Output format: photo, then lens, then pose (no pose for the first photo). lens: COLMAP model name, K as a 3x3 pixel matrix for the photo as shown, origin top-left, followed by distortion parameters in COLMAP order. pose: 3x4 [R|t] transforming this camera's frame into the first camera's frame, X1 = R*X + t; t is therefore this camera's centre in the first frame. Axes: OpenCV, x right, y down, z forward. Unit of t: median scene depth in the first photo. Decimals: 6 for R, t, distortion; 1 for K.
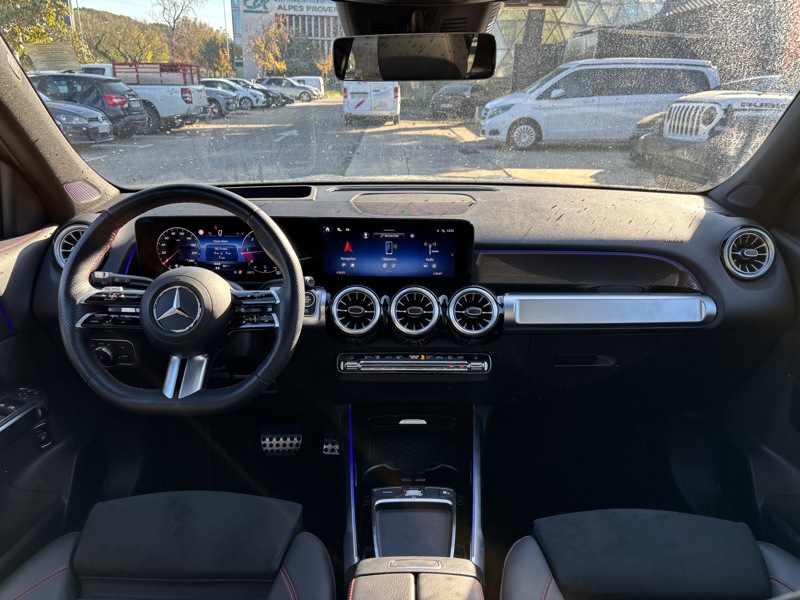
lens RADIAL K [[606.8, 0, 400.0], [0, 606.8, 300.0], [0, 0, 1]] dist [0.021692, 0.001430]
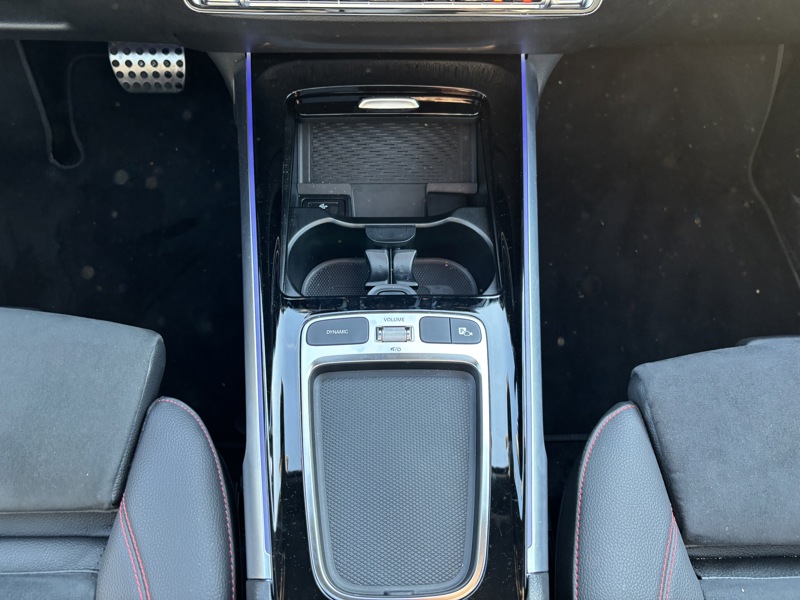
lens RADIAL K [[616.7, 0, 400.0], [0, 616.7, 300.0], [0, 0, 1]] dist [0.018477, -0.006792]
pose [[0.998978, -0.020019, 0.040525, 0.008121], [-0.014088, 0.714009, 0.699995, -0.019580], [-0.042948, -0.699850, 0.712997, 0.610602]]
